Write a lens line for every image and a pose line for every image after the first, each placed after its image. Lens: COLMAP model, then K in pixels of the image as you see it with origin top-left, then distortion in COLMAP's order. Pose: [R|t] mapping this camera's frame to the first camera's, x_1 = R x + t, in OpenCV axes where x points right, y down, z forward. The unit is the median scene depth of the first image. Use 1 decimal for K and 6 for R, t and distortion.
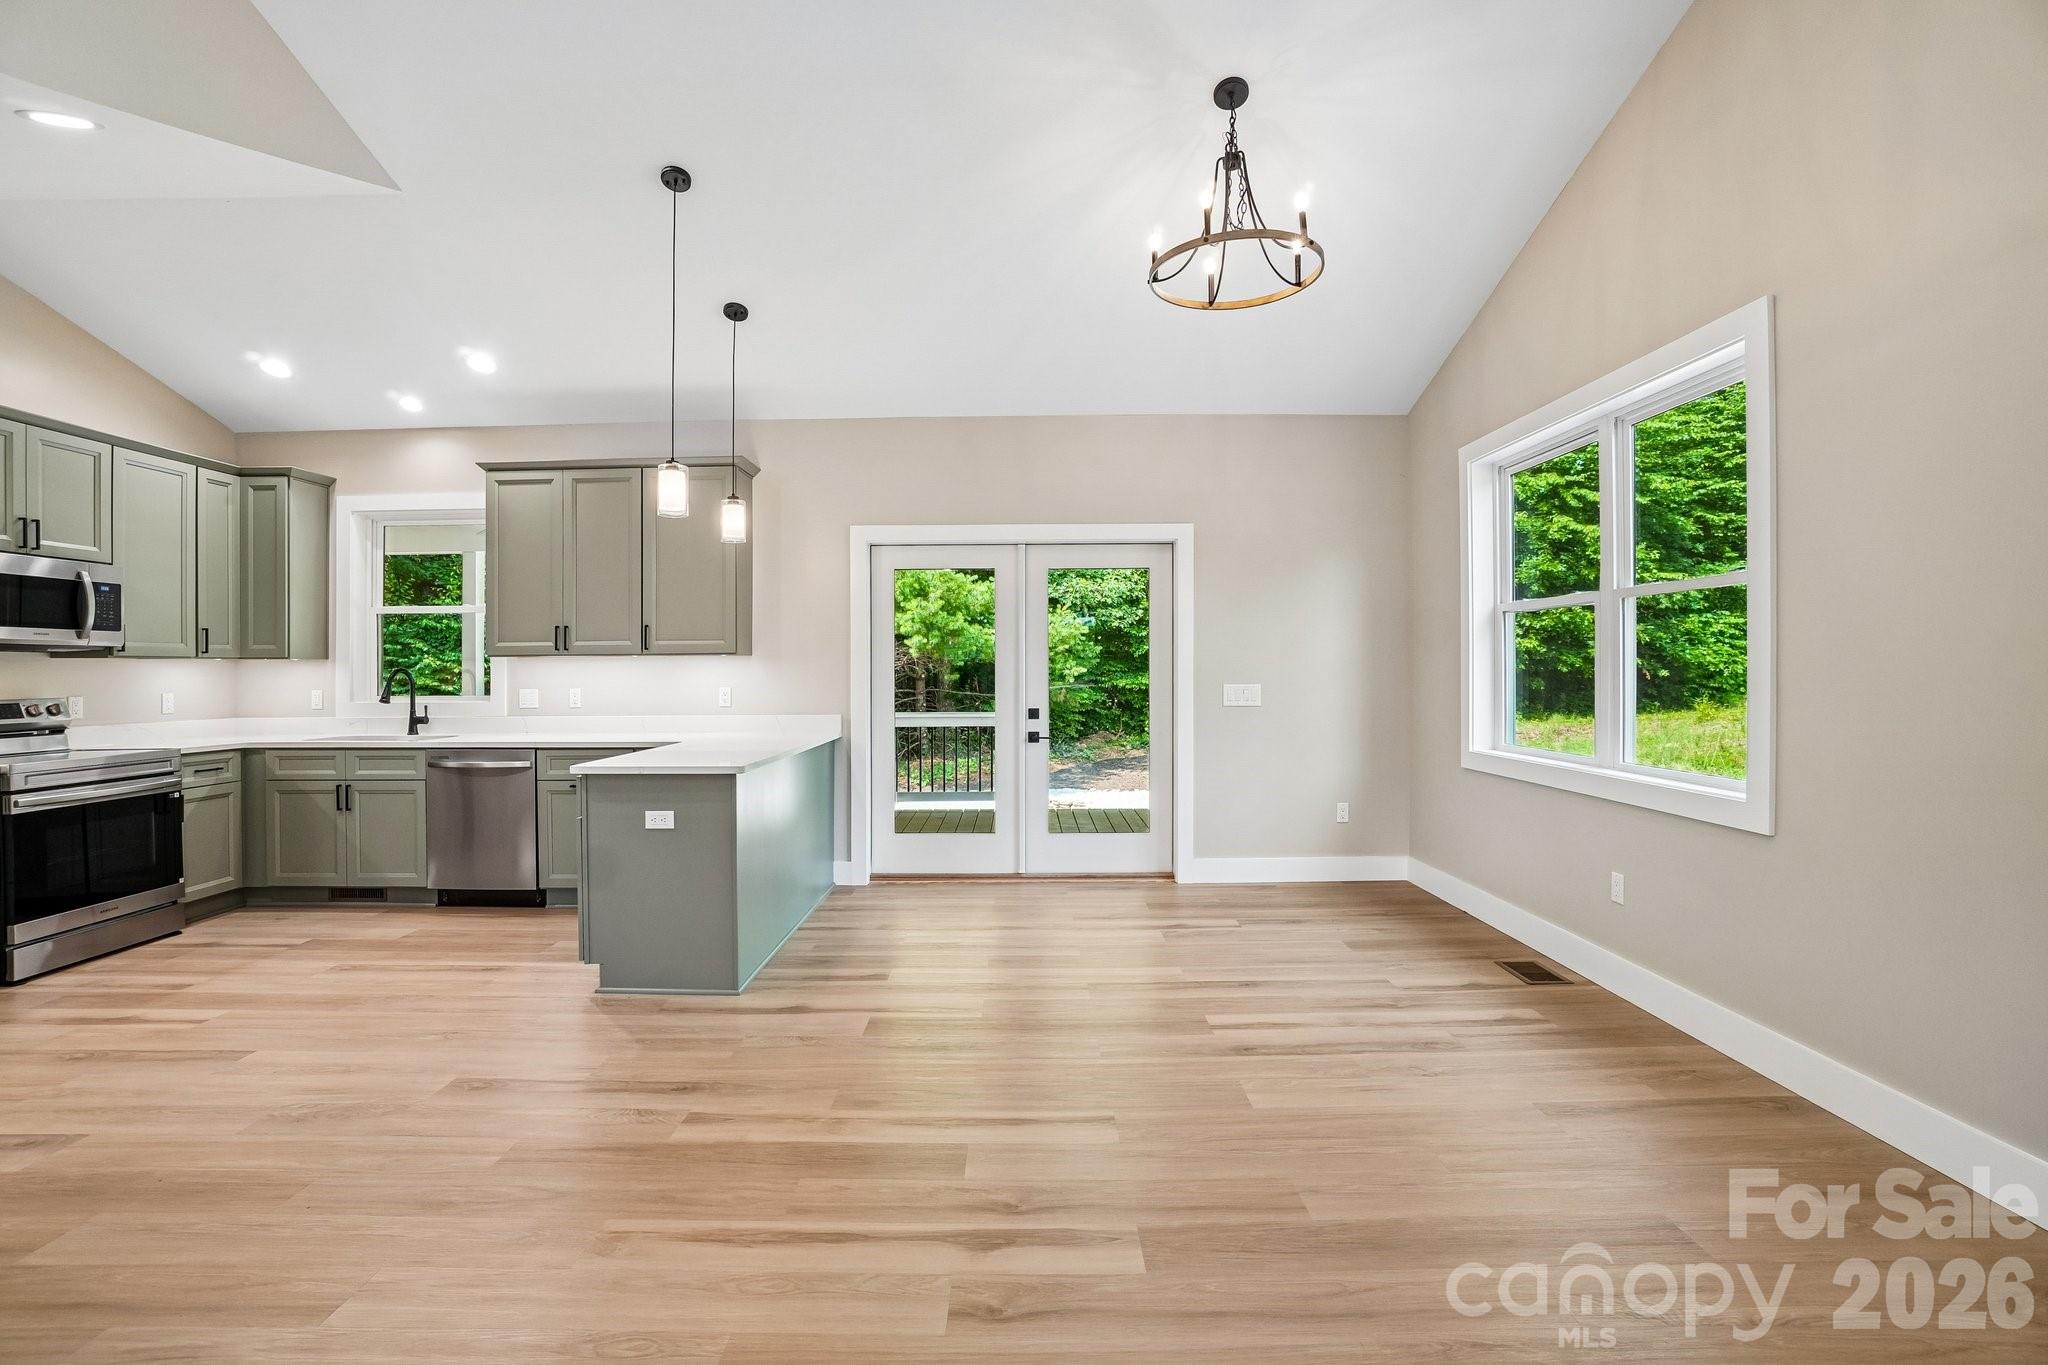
lens RADIAL K [[907.0, 0, 1015.6], [0, 907.0, 680.7], [0, 0, 1]] dist [-0.059734, 0.021313]
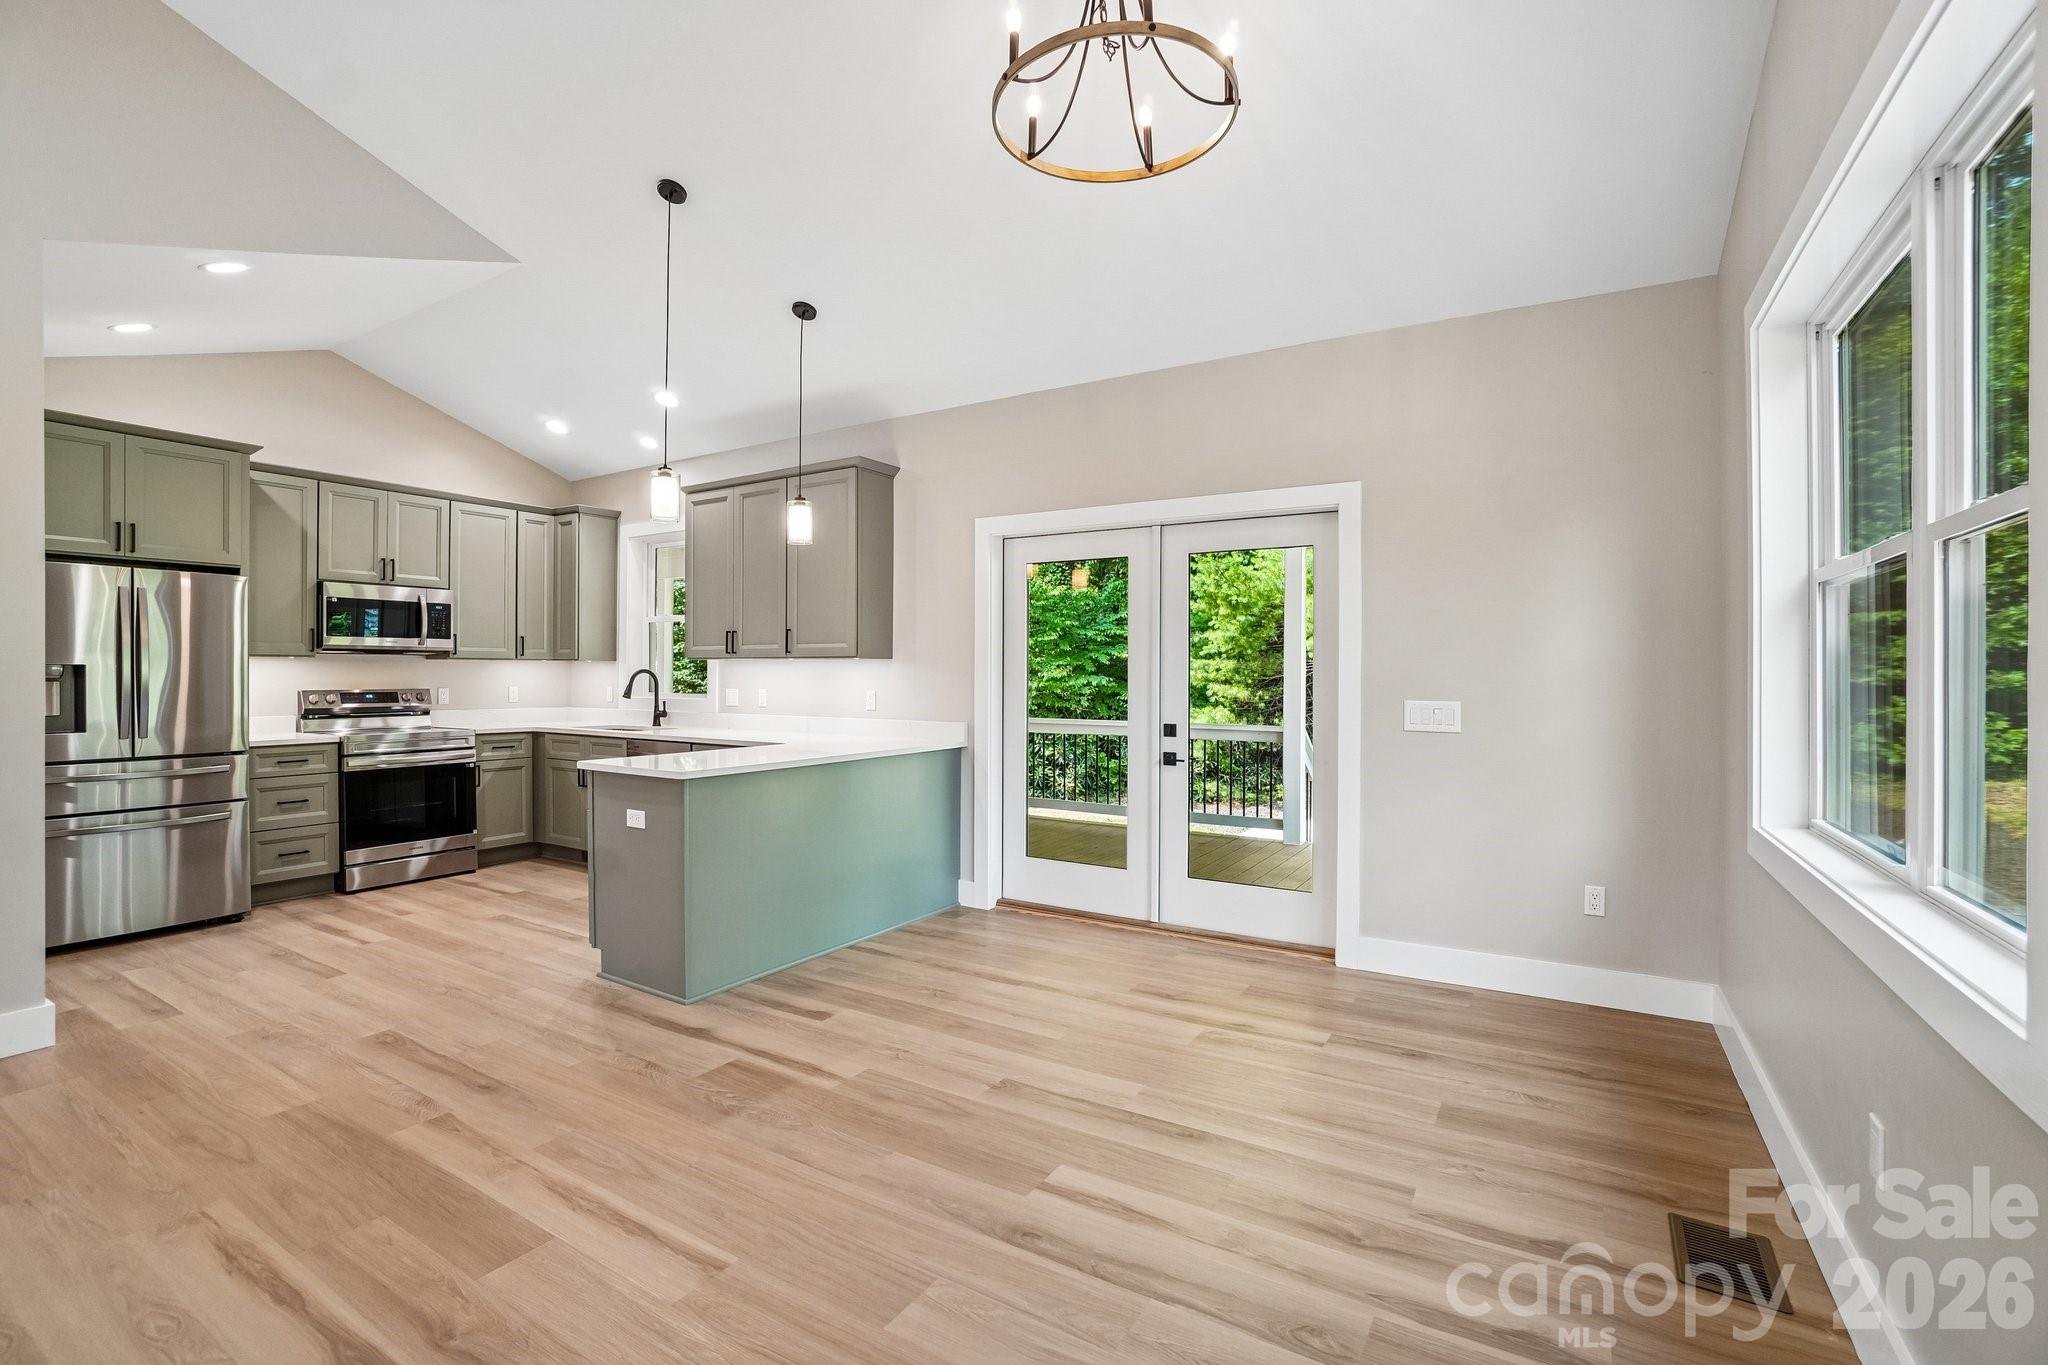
lens RADIAL K [[907.0, 0, 1015.6], [0, 907.0, 680.7], [0, 0, 1]] dist [-0.059734, 0.021313]
pose [[0.857079, 0.014144, -0.514990, 0.369849], [-0.016517, 0.999864, -0.000028, -0.007274], [0.514920, 0.008530, 0.857196, 0.254669]]
